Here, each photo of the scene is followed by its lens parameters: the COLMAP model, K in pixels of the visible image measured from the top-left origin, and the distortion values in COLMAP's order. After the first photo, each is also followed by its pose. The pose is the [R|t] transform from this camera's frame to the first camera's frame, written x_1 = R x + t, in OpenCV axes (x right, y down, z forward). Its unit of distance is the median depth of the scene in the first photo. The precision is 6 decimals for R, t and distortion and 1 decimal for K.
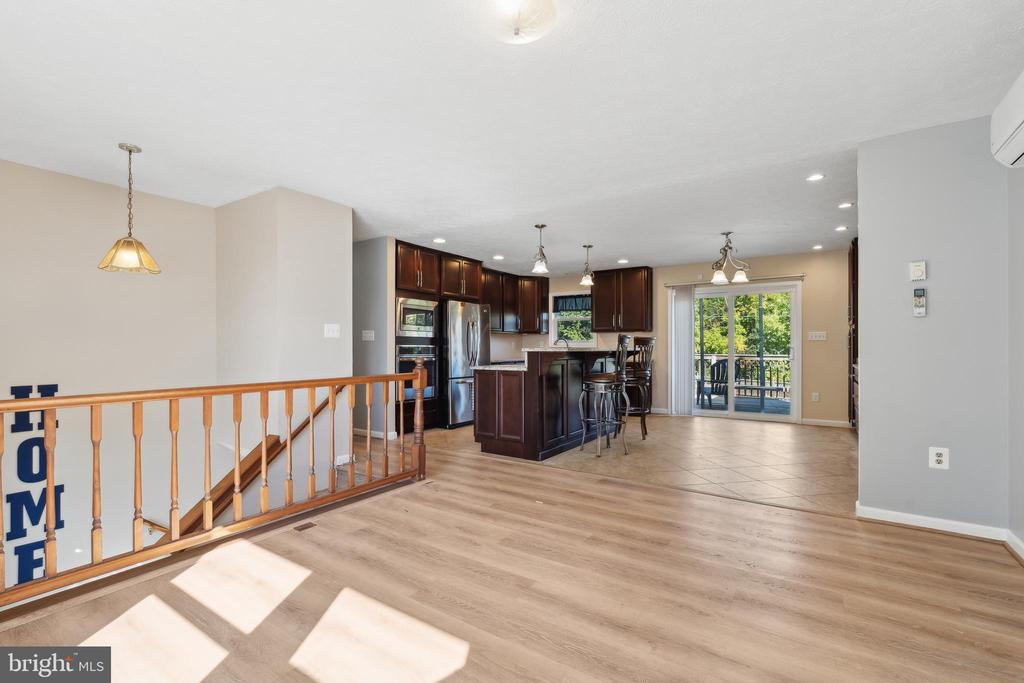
lens RADIAL K [[467.0, 0, 507.4], [0, 467.0, 346.1], [0, 0, 1]] dist [-0.000162, -0.000279]
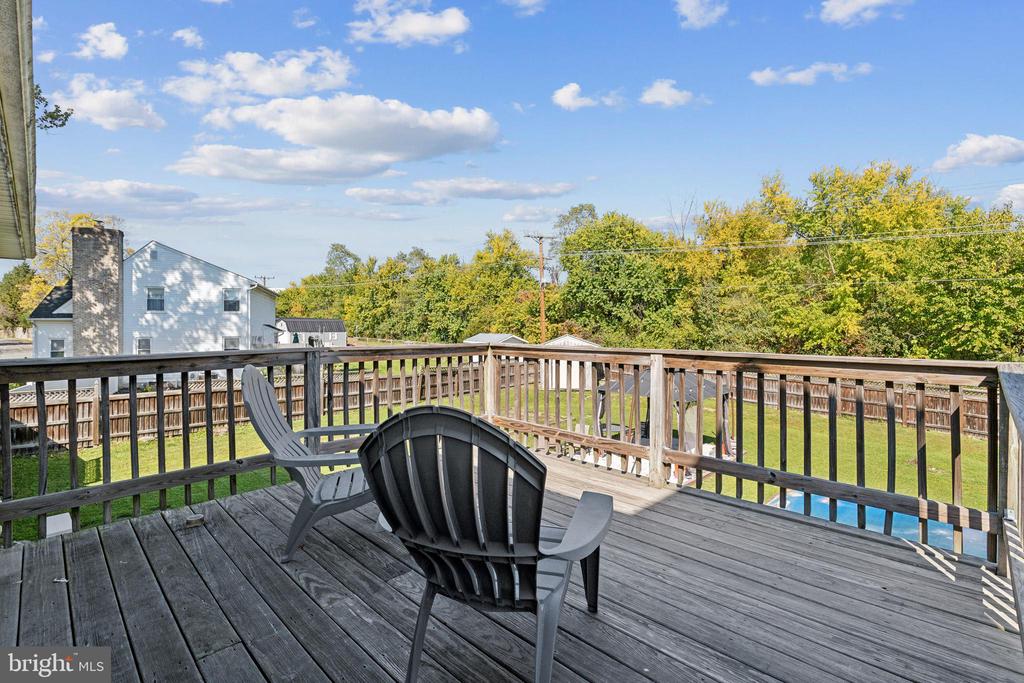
lens RADIAL K [[467.0, 0, 511.6], [0, 467.0, 319.1], [0, 0, 1]] dist [-0.000162, -0.000279]
pose [[0.981867, -0.005056, -0.189506, 0.124132], [0.002057, 0.999870, -0.016018, -0.003064], [0.189562, 0.015337, 0.981749, 0.206281]]
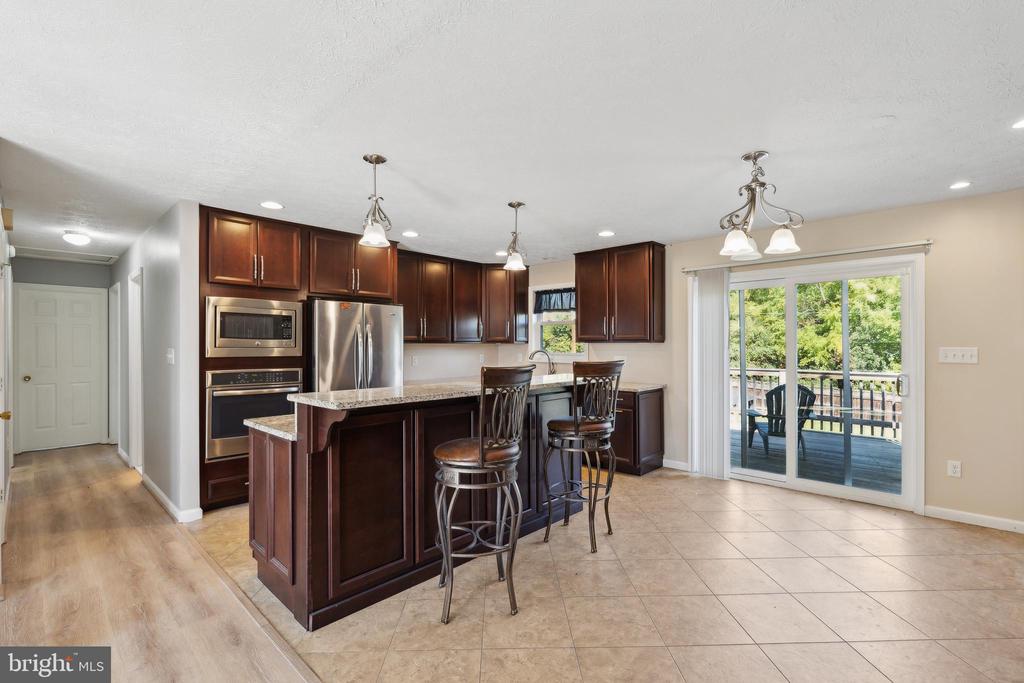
lens RADIAL K [[467.0, 0, 512.5], [0, 467.0, 337.6], [0, 0, 1]] dist [-0.000162, -0.000279]
pose [[0.987352, -0.003717, -0.158500, 0.045845], [0.001631, 0.999910, -0.013291, -0.007496], [0.158536, 0.012865, 0.987269, 0.072106]]
